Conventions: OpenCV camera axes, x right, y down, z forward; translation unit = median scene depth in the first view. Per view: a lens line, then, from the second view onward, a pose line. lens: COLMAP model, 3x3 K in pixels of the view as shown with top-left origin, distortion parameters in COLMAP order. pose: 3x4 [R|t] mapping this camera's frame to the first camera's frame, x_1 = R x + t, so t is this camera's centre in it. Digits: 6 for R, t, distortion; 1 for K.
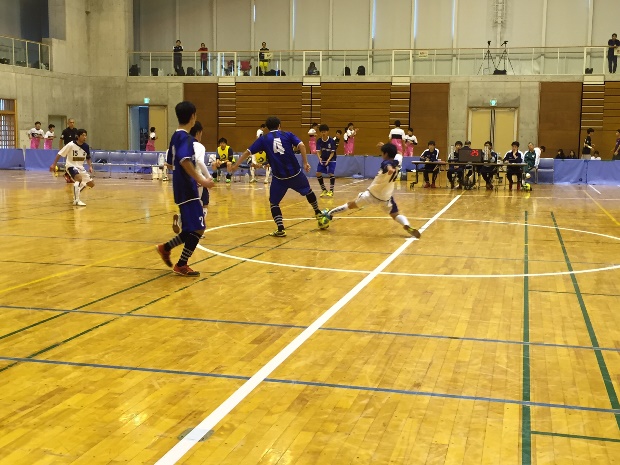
lens RADIAL K [[837.4, 0, 338.9], [0, 837.4, 269.4], [0, 0, 1]] dist [0.019710, 0.000000]
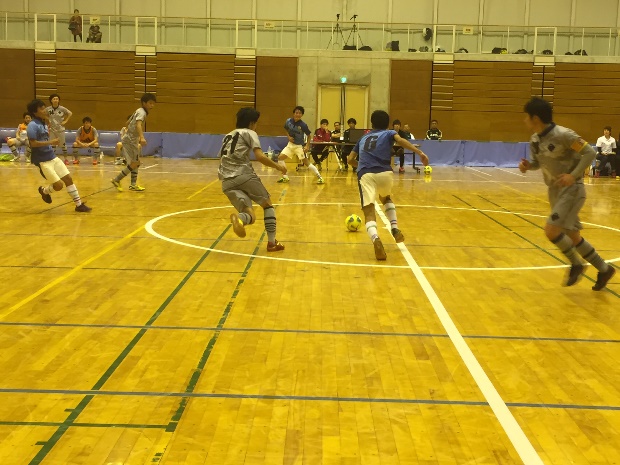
lens RADIAL K [[880.4, 0, 332.2], [0, 880.4, 256.1], [0, 0, 1]] dist [0.050950, 0.000000]
pose [[0.973813, -0.022467, 0.226236, -0.420971], [0.021432, 0.999746, 0.007030, -0.029066], [-0.226337, -0.001997, 0.974047, 0.135154]]
